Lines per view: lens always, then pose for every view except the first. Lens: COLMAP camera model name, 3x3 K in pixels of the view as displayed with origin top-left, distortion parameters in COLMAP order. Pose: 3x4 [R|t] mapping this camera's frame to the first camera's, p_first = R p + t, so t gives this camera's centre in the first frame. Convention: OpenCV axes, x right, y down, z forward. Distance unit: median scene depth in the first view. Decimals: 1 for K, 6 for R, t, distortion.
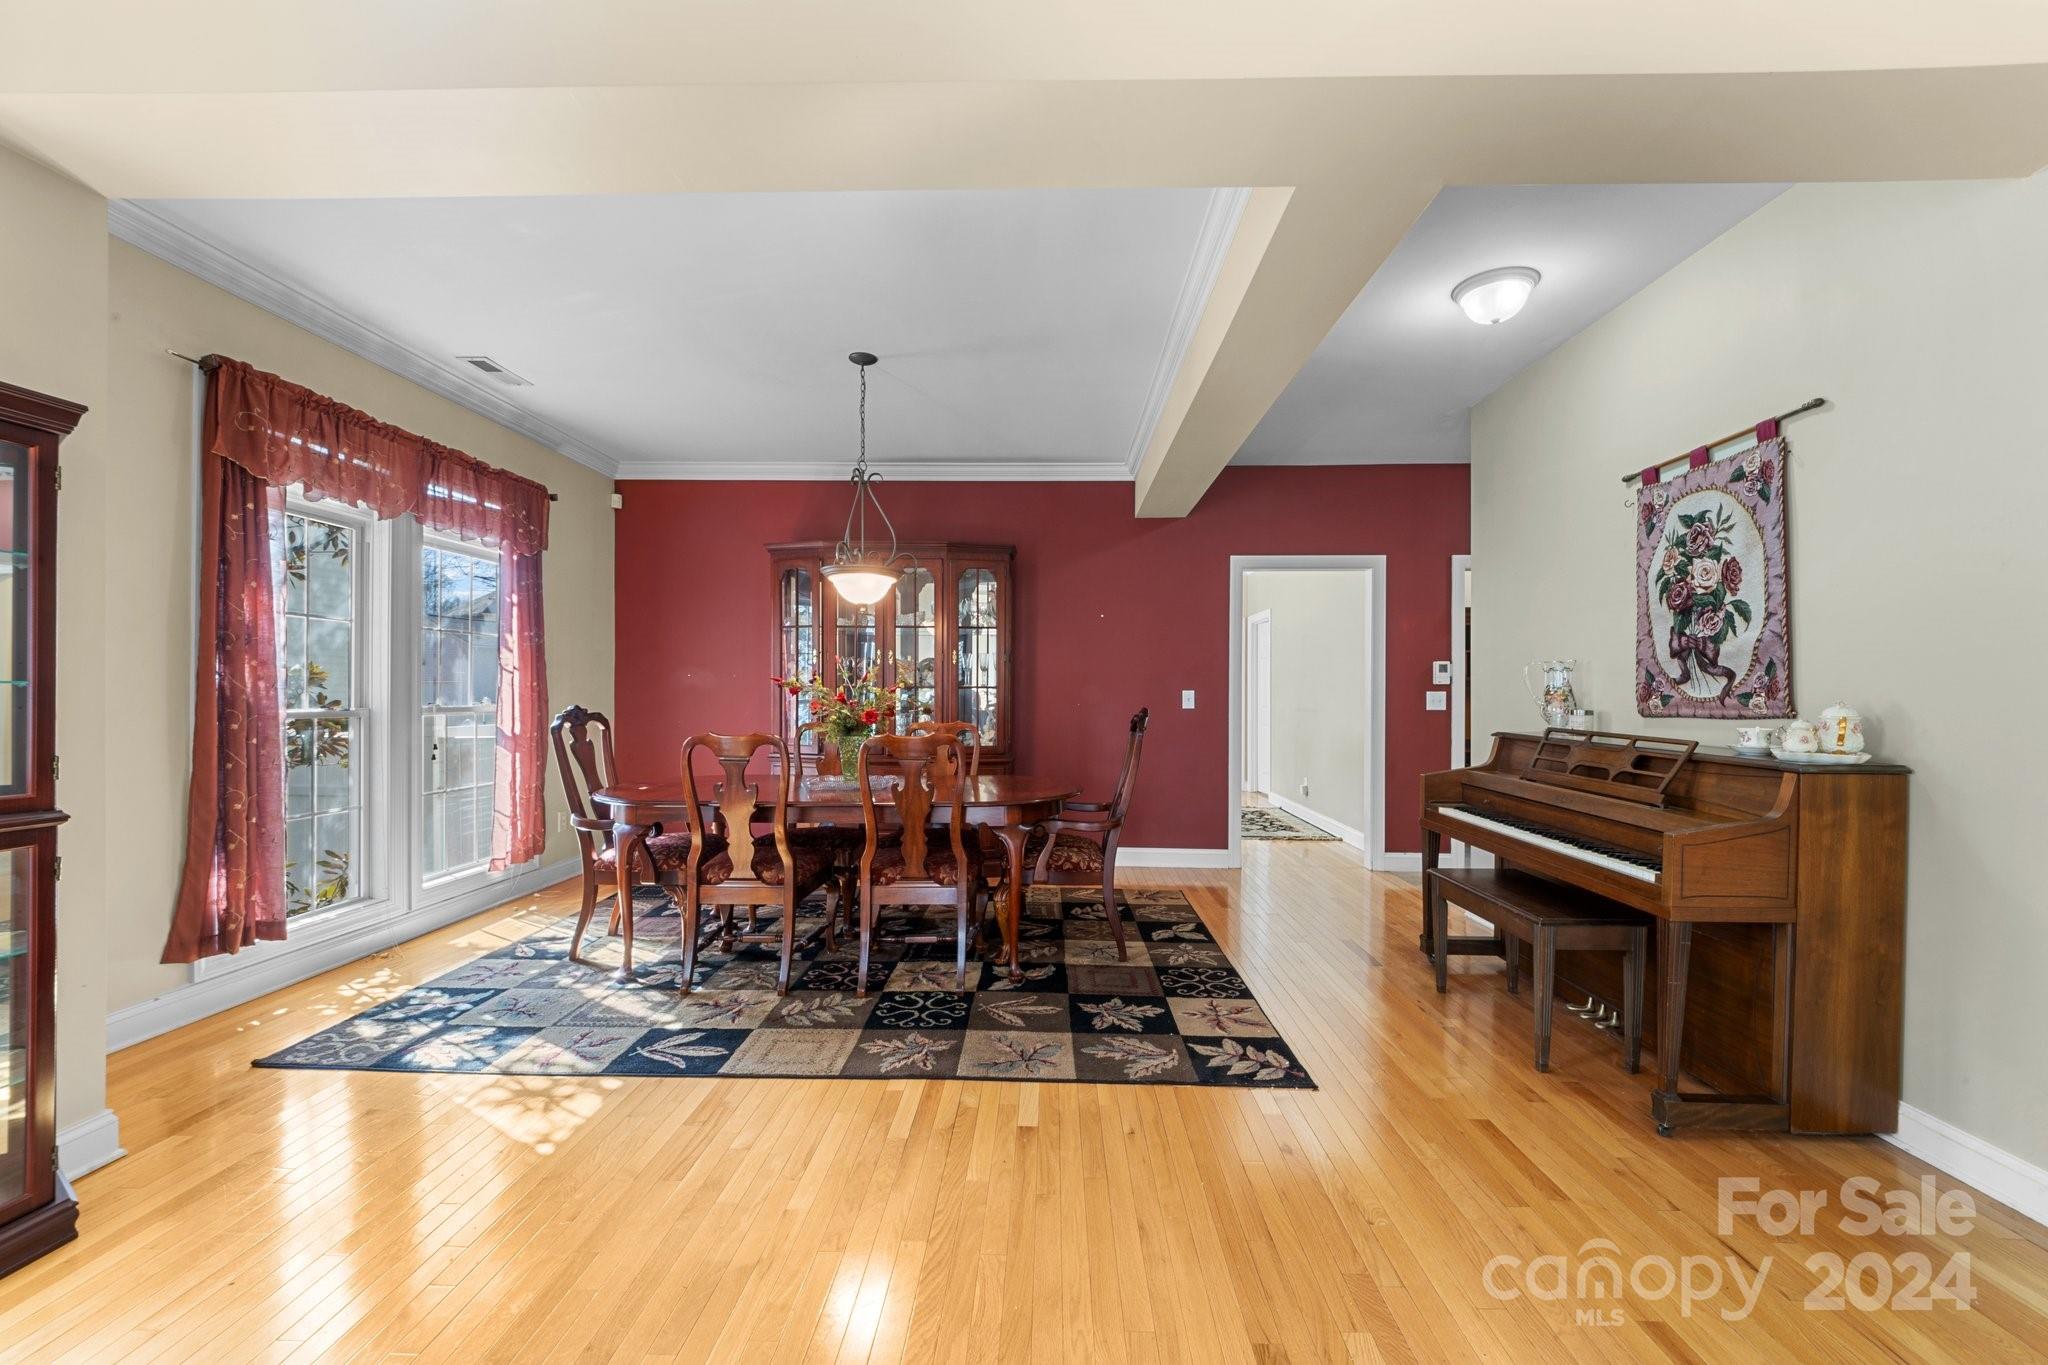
lens RADIAL K [[818.9, 0, 1024.0], [0, 818.9, 682.5], [0, 0, 1]] dist [0.027488, 0.000011]
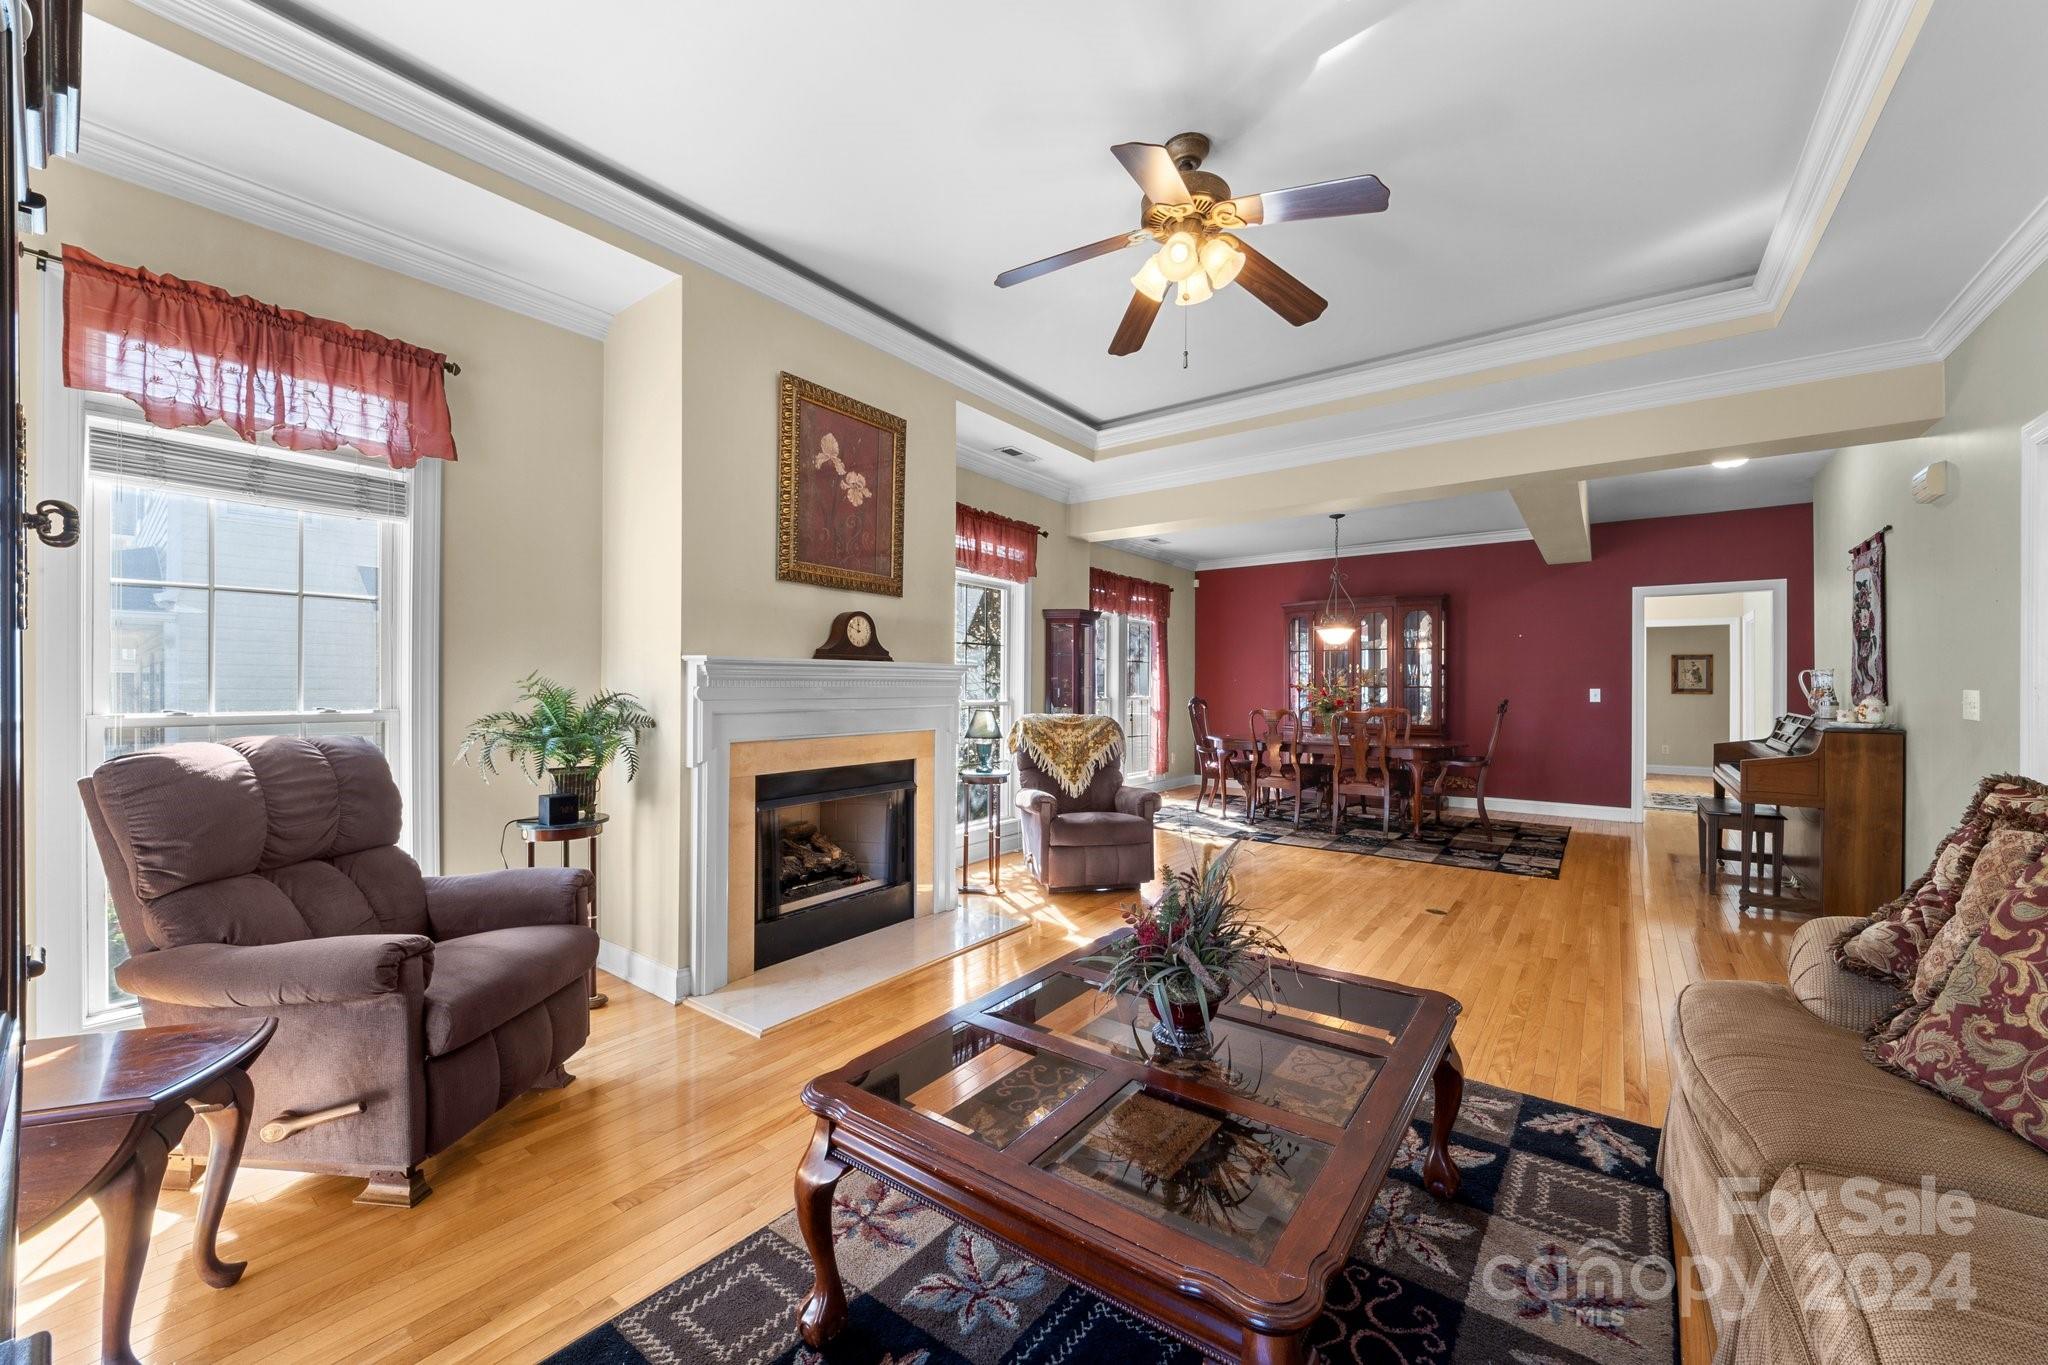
lens RADIAL K [[789.0, 0, 1002.7], [0, 789.0, 685.6], [0, 0, 1]] dist [-0.028629, -0.000159]
pose [[0.811753, -0.002667, -0.583995, 0.216649], [0.006790, 0.999965, 0.004872, -0.012062], [0.583961, -0.007920, 0.811743, -0.843006]]
